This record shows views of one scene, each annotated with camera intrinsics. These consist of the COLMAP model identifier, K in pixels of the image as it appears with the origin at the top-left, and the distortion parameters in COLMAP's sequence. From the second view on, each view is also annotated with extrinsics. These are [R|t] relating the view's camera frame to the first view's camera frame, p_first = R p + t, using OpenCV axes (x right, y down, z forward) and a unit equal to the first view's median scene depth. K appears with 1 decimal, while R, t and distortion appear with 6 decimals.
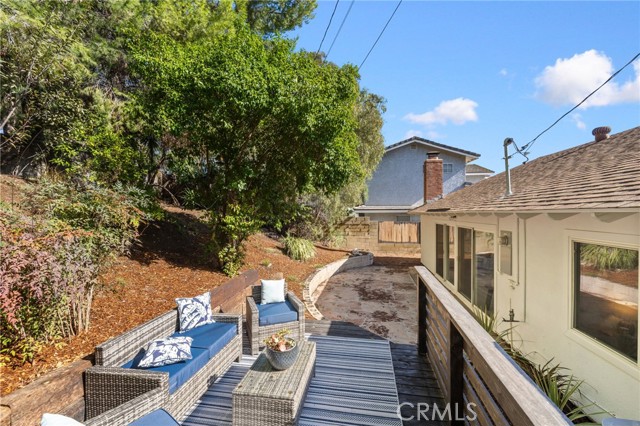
lens RADIAL K [[267.3, 0, 322.2], [0, 267.3, 213.7], [0, 0, 1]] dist [0.000015, -0.000297]
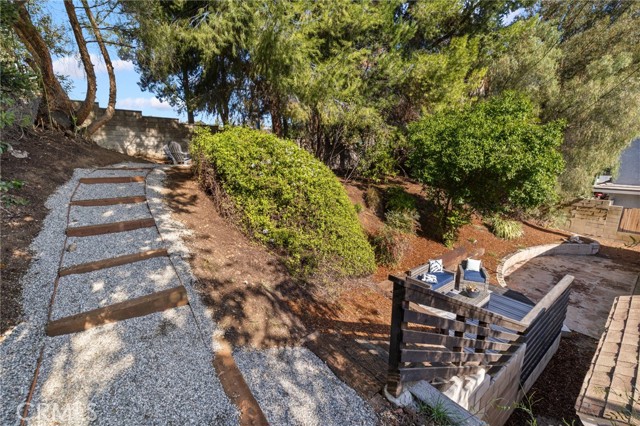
lens RADIAL K [[267.3, 0, 322.2], [0, 267.3, 213.7], [0, 0, 1]] dist [0.000015, -0.000297]
pose [[0.738708, 0.141055, -0.659101, 0.187568], [-0.004082, 0.978776, 0.204893, -0.376519], [0.674013, -0.148665, 0.723605, -0.877236]]
